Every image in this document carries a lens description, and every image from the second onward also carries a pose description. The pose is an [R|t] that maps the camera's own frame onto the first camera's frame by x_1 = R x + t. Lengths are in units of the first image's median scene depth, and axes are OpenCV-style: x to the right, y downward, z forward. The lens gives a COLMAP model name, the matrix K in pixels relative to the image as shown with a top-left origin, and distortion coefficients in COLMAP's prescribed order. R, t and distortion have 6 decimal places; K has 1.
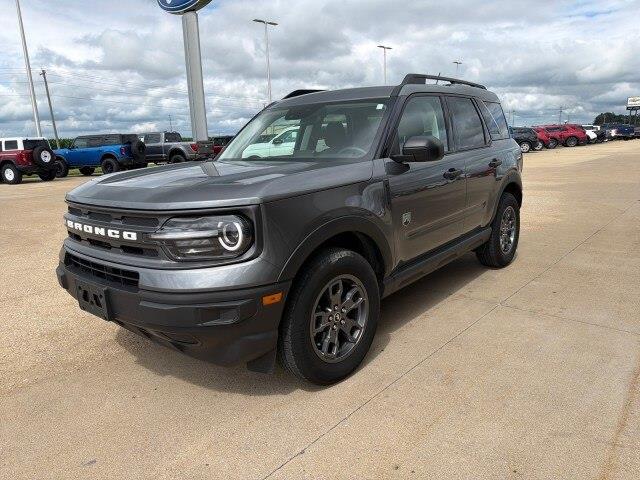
lens RADIAL K [[455.1, 0, 320.0], [0, 455.1, 240.0], [0, 0, 1]] dist [0.007301, -0.000113]
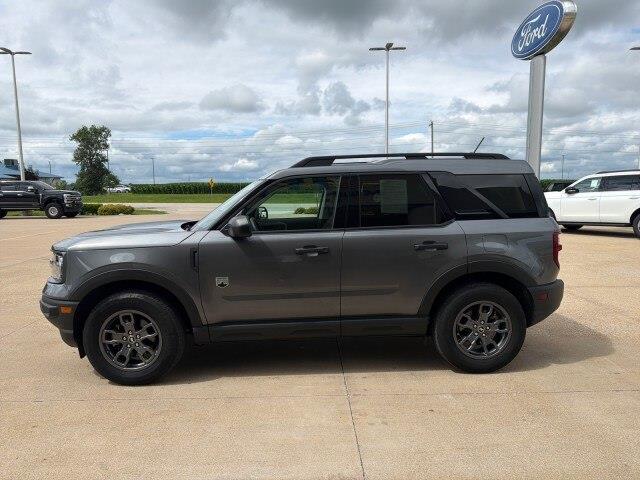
lens RADIAL K [[455.1, 0, 320.0], [0, 455.1, 240.0], [0, 0, 1]] dist [0.007301, -0.000113]
pose [[0.699090, 0.113000, -0.706048, 1.331488], [-0.170956, 0.985211, -0.011592, -0.205402], [0.694296, 0.128806, 0.708069, 0.345945]]
